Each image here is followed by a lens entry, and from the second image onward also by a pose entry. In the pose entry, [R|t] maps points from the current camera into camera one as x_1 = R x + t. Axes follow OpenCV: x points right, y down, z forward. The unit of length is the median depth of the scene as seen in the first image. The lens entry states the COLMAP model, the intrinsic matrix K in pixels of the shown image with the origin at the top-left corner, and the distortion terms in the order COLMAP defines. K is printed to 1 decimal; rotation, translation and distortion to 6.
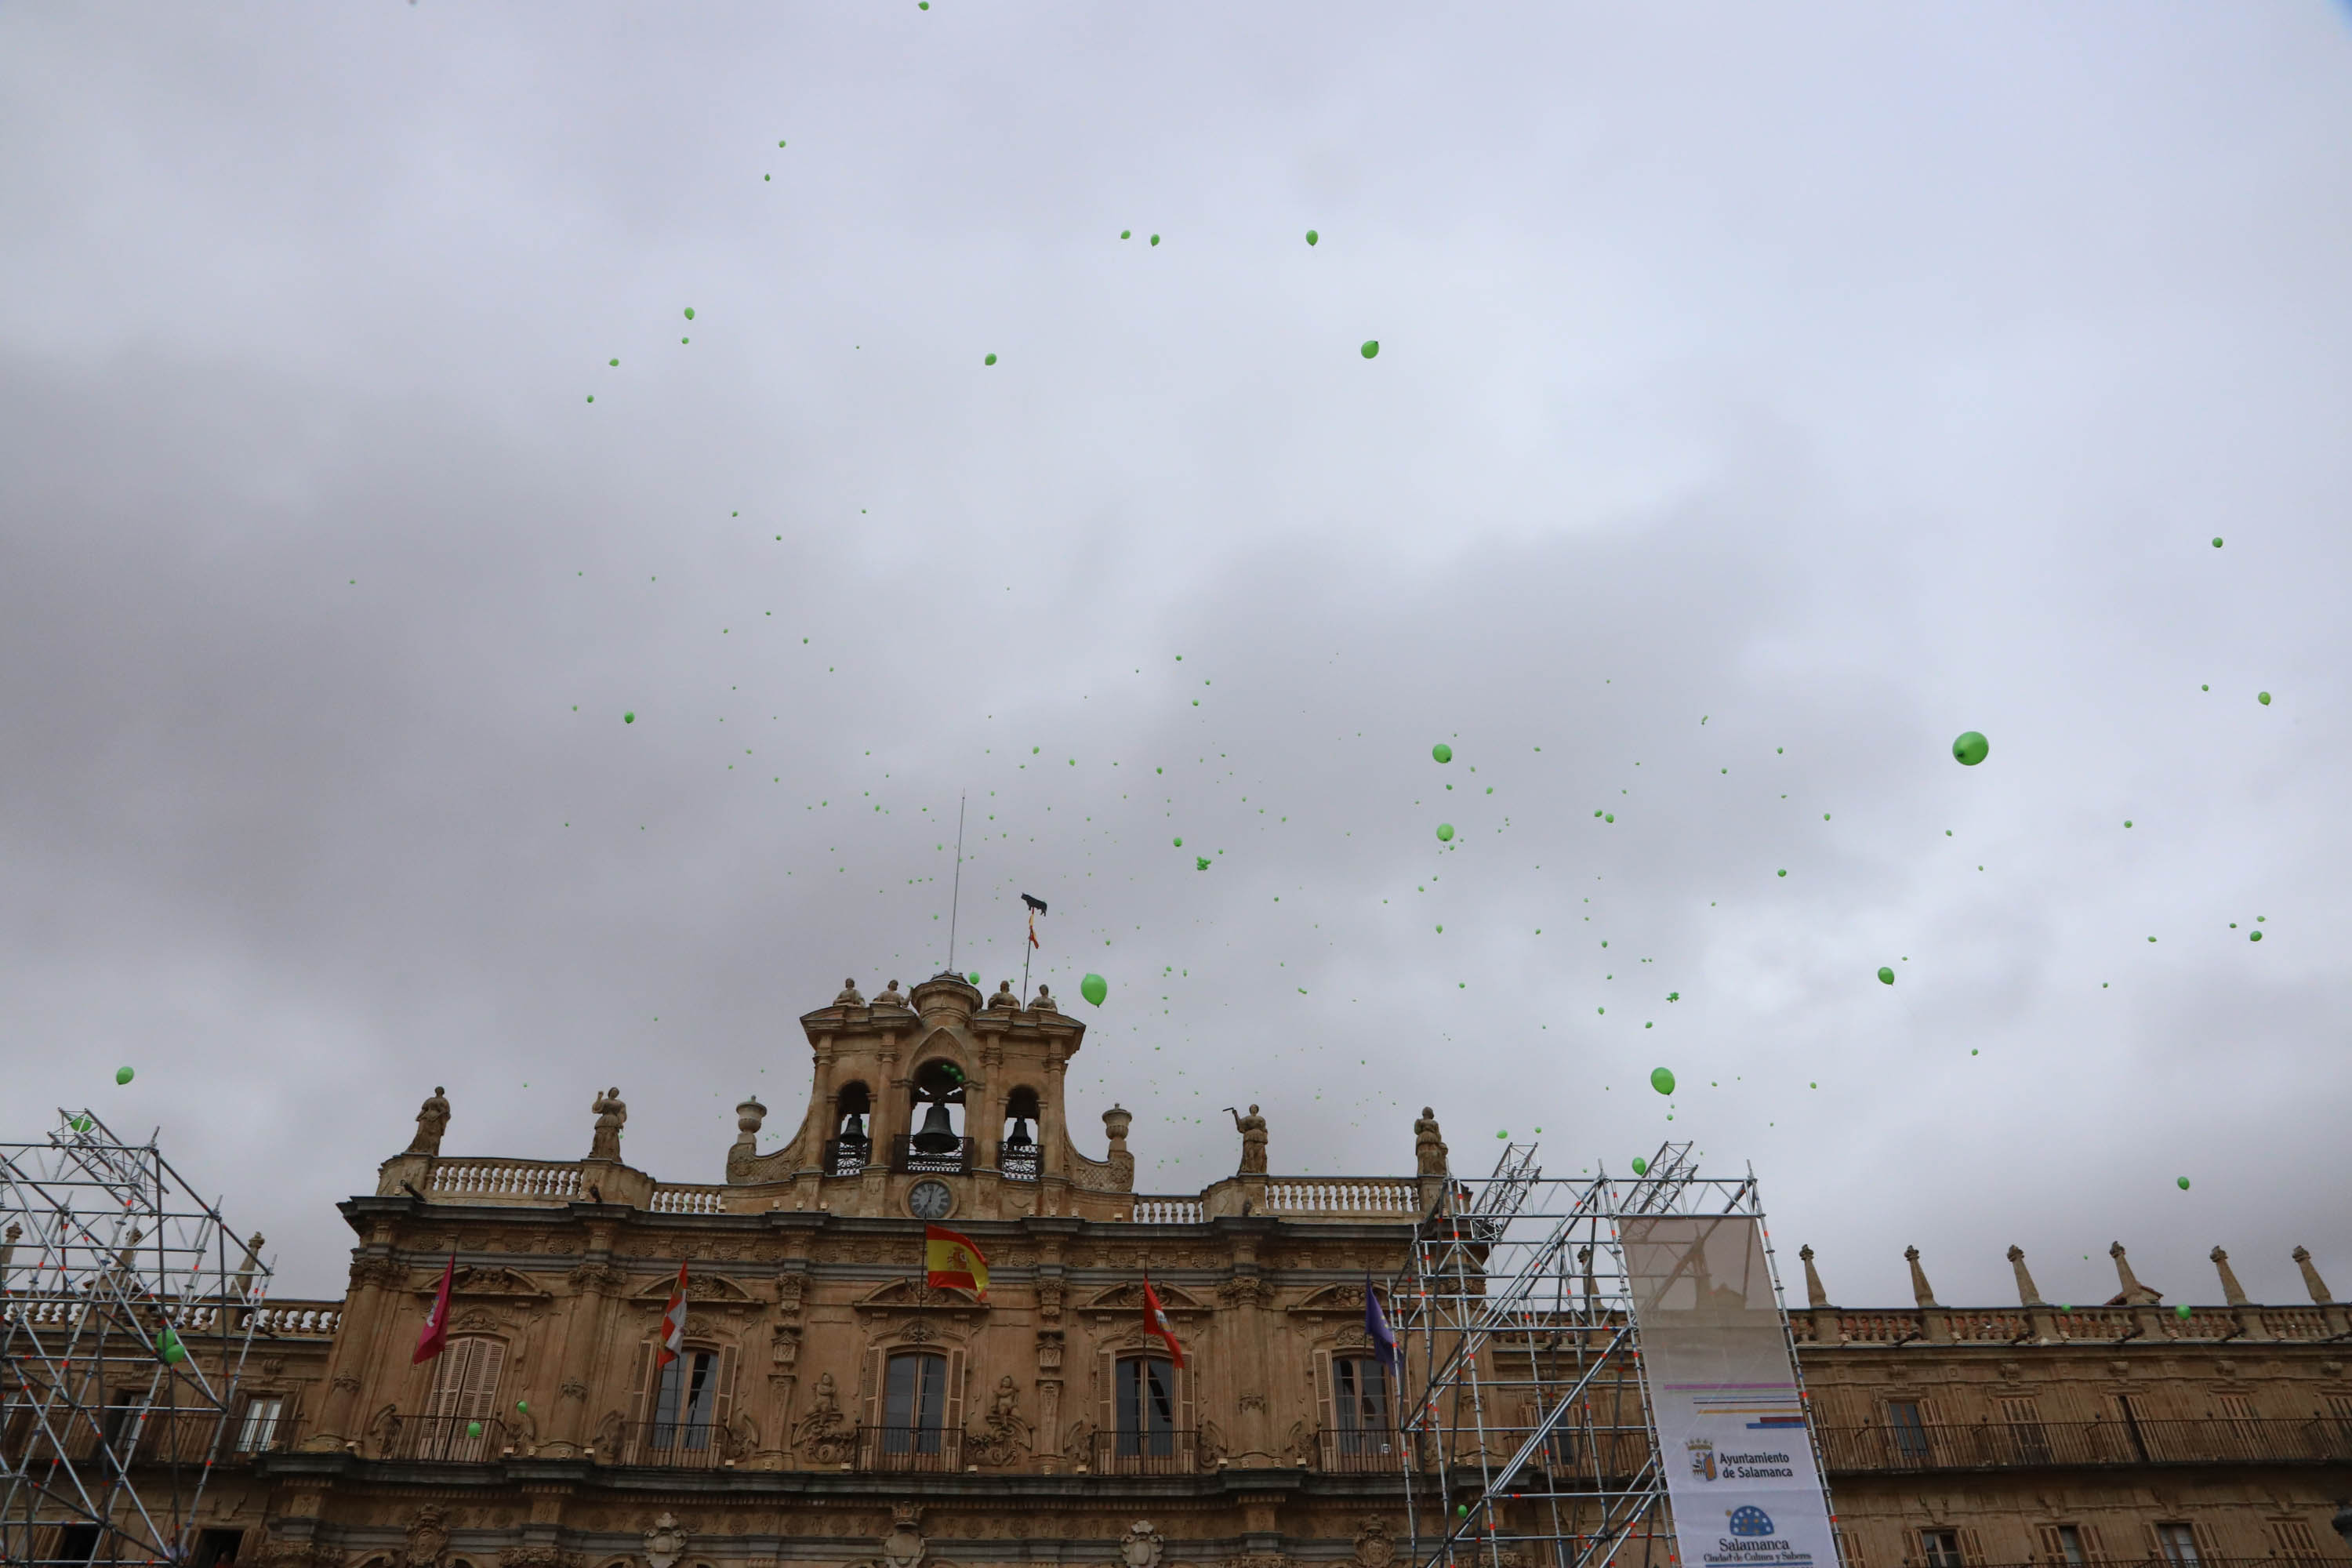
lens RADIAL K [[1611.7, 0, 1166.1], [0, 1611.7, 785.4], [0, 0, 1]] dist [-0.123372, 0.071426]
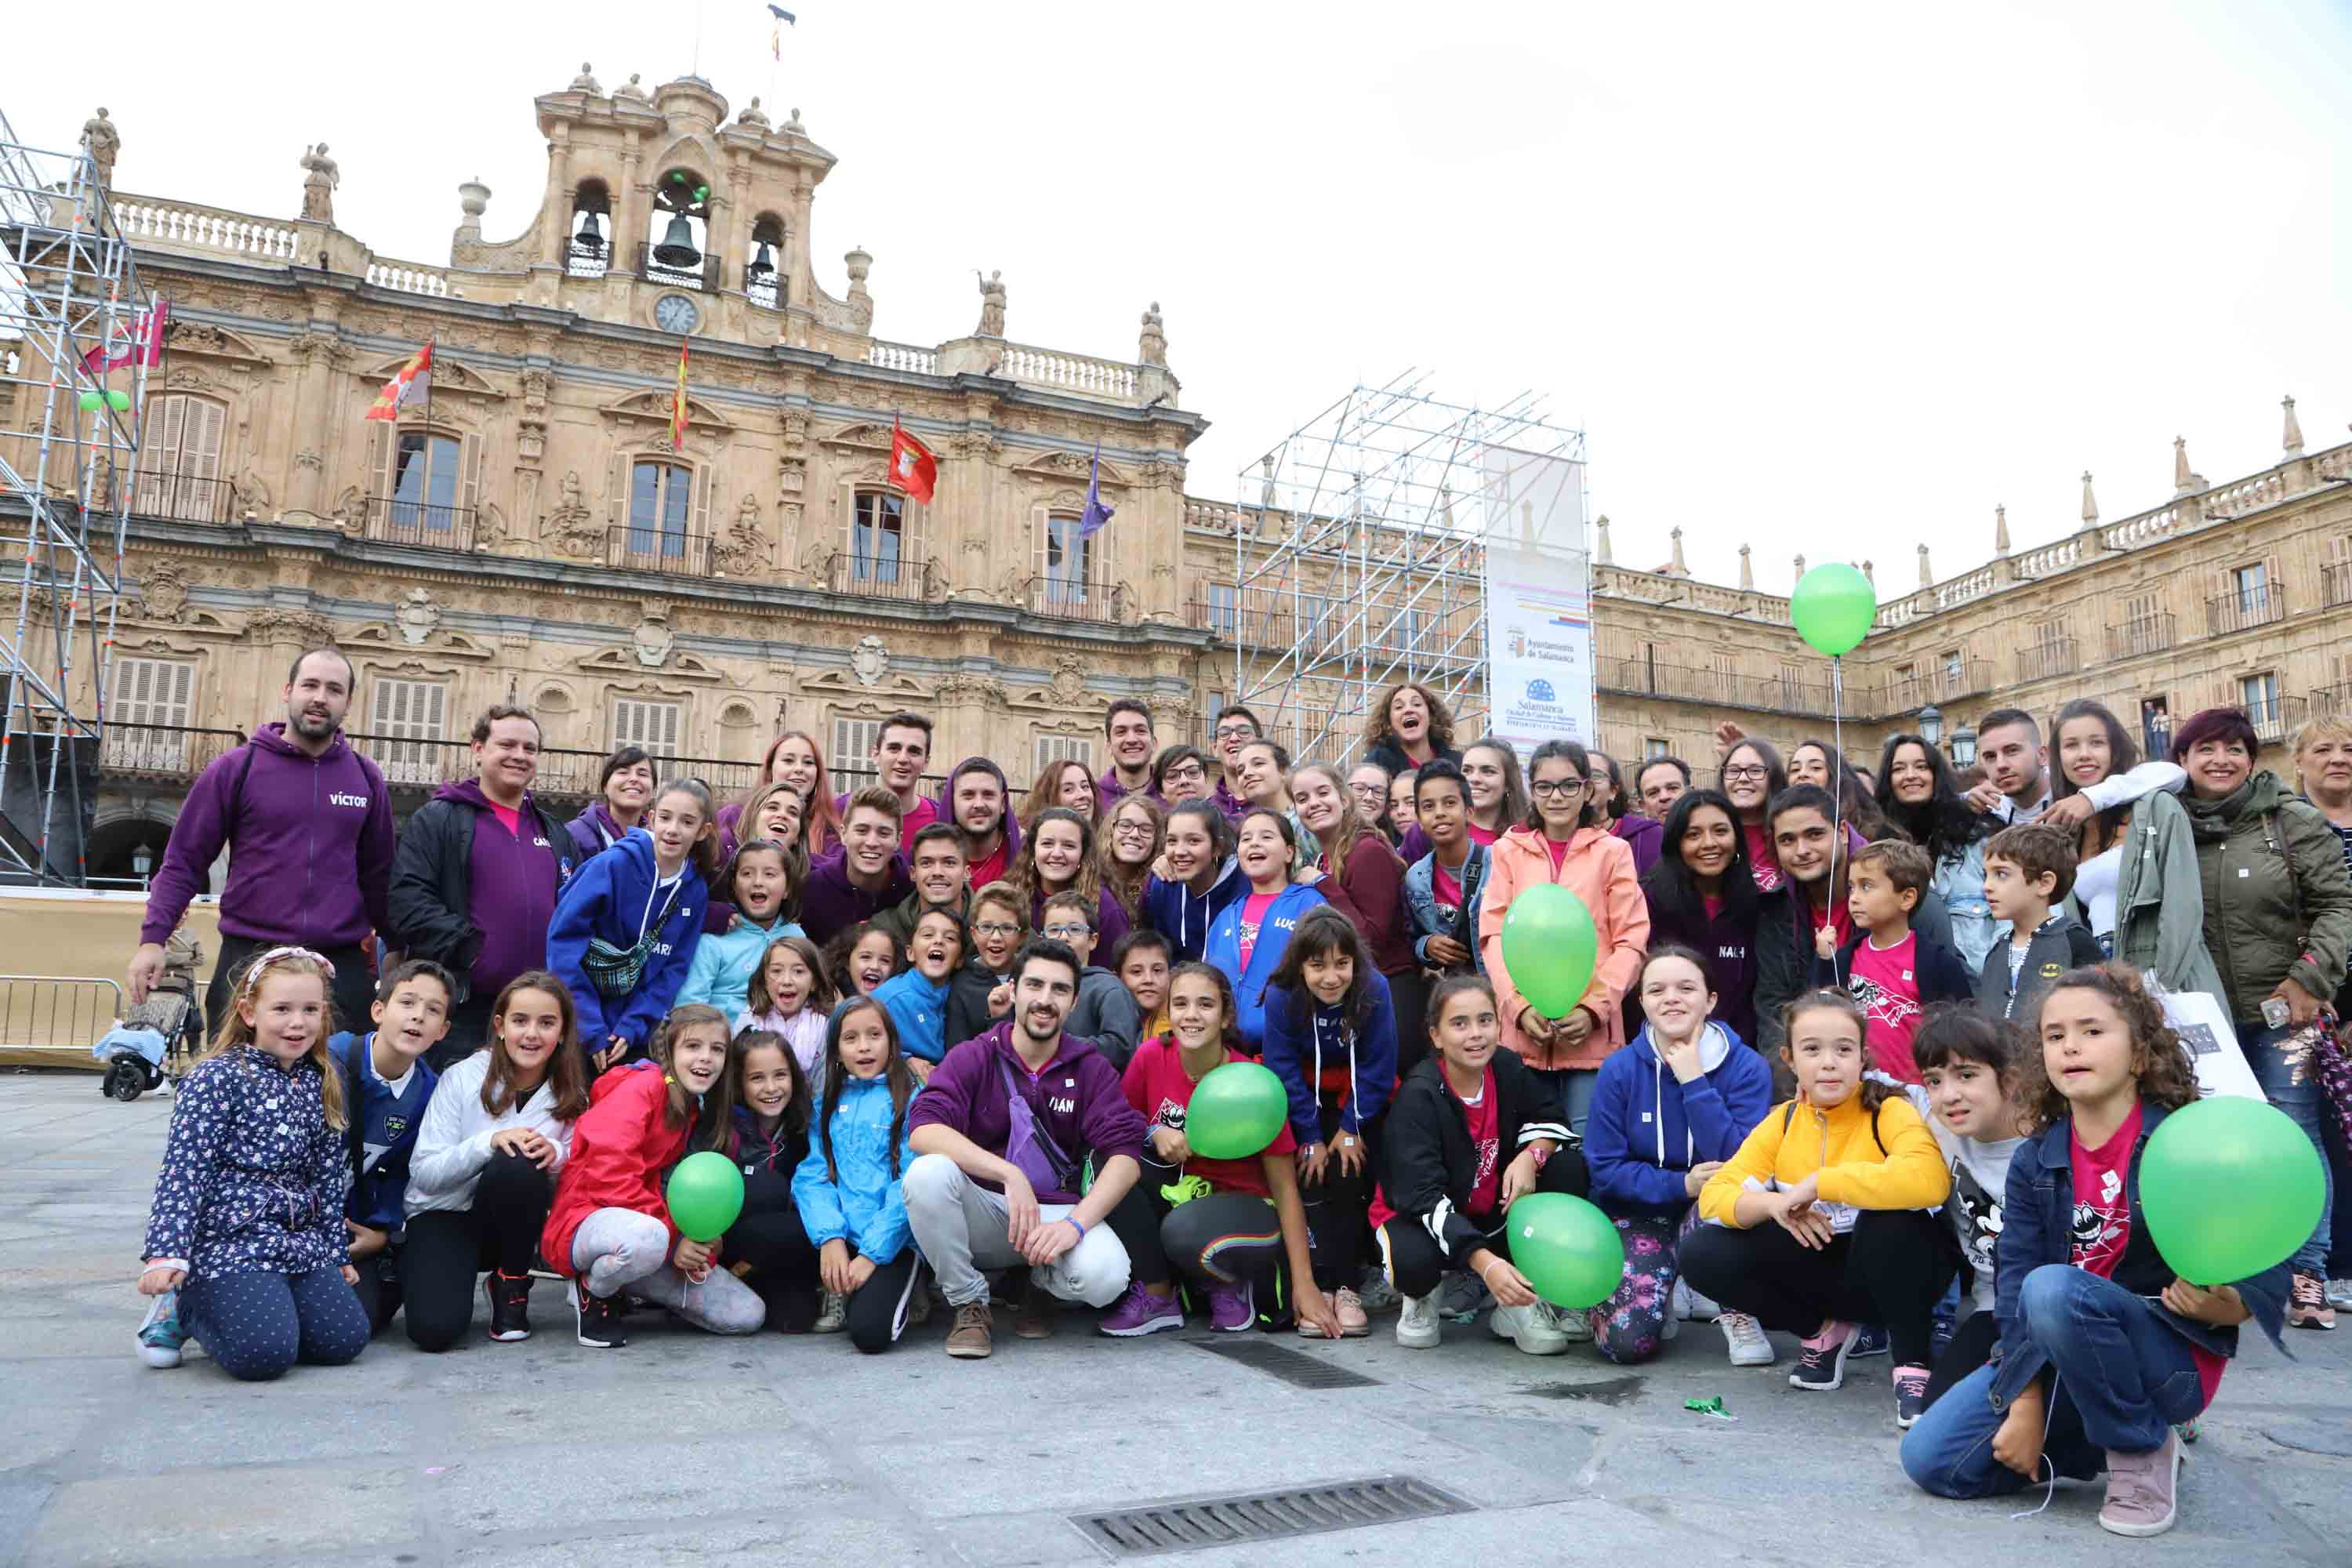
lens RADIAL K [[1611.7, 0, 1166.1], [0, 1611.7, 785.4], [0, 0, 1]] dist [-0.123372, 0.071426]
pose [[0.943795, 0.077931, 0.321214, -0.168151], [-0.224166, 0.865076, 0.448769, 0.004711], [-0.242901, -0.495551, 0.833924, -0.043458]]
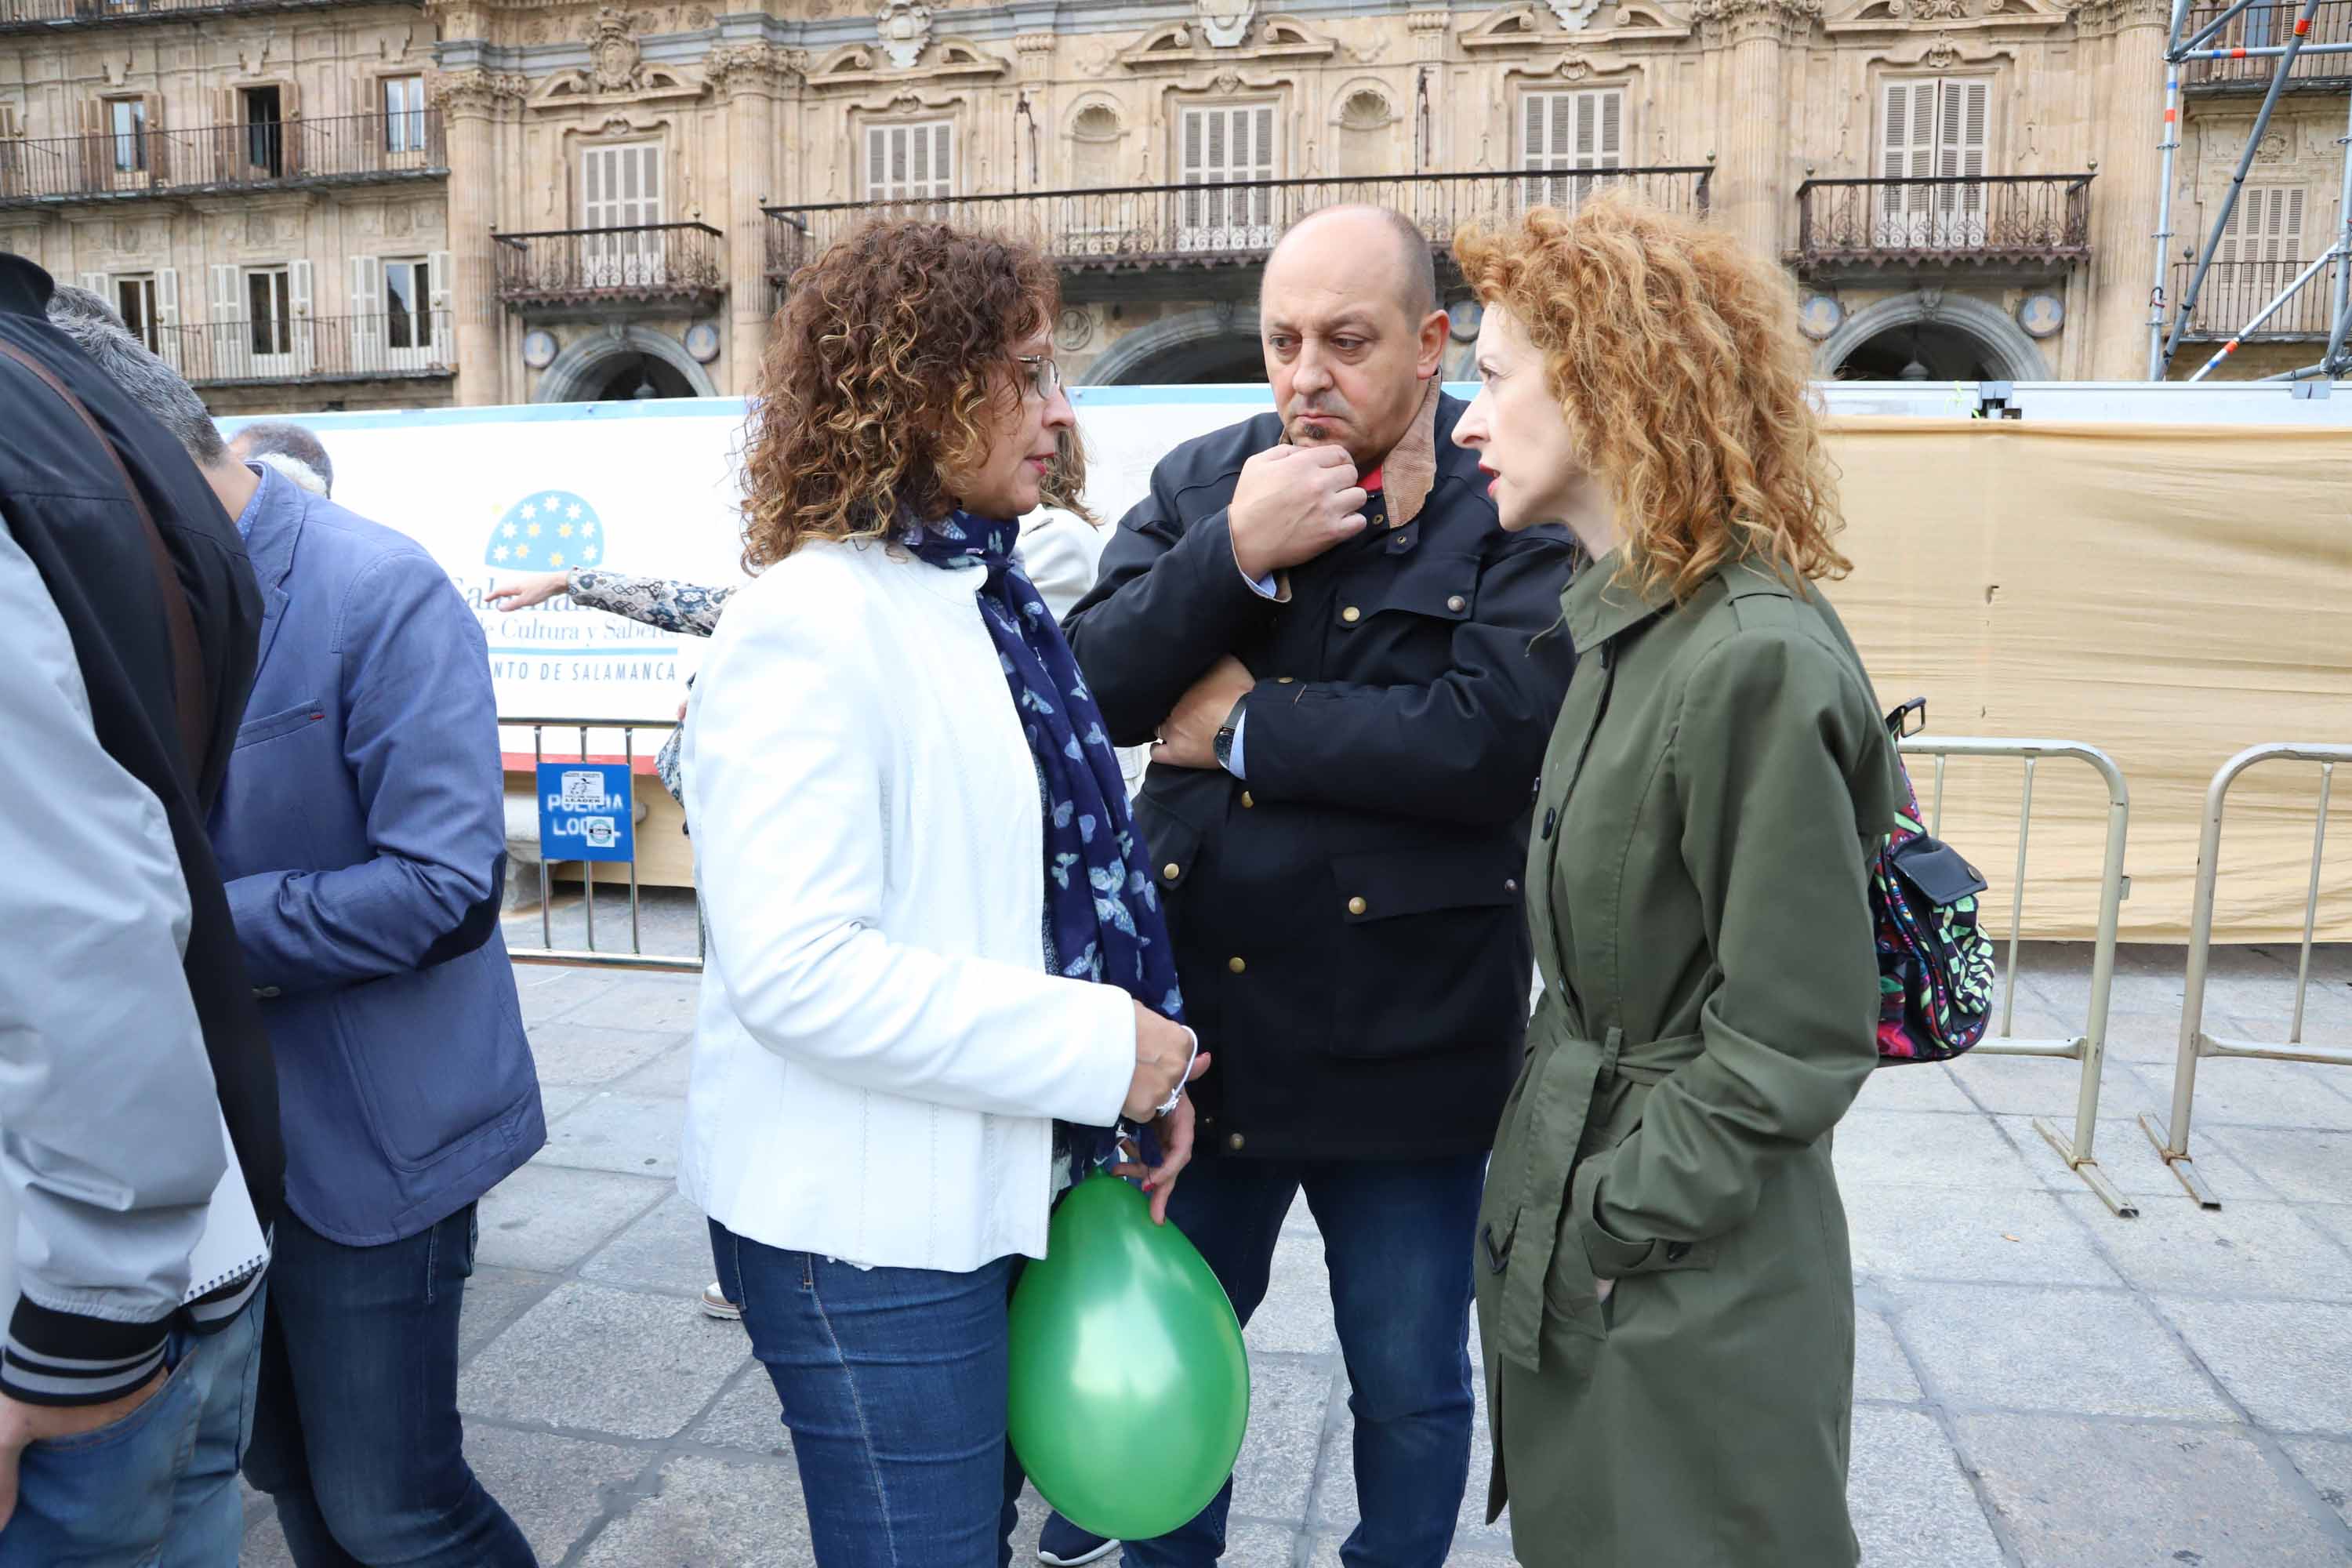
lens RADIAL K [[1611.1, 0, 1182.2], [0, 1611.1, 774.6], [0, 0, 1]] dist [-0.118325, 0.070254]
pose [[0.963913, 0.056153, -0.260227, 0.015071], [0.149034, 0.696148, 0.702258, 0.218717], [0.220591, -0.715699, 0.662658, 0.270162]]
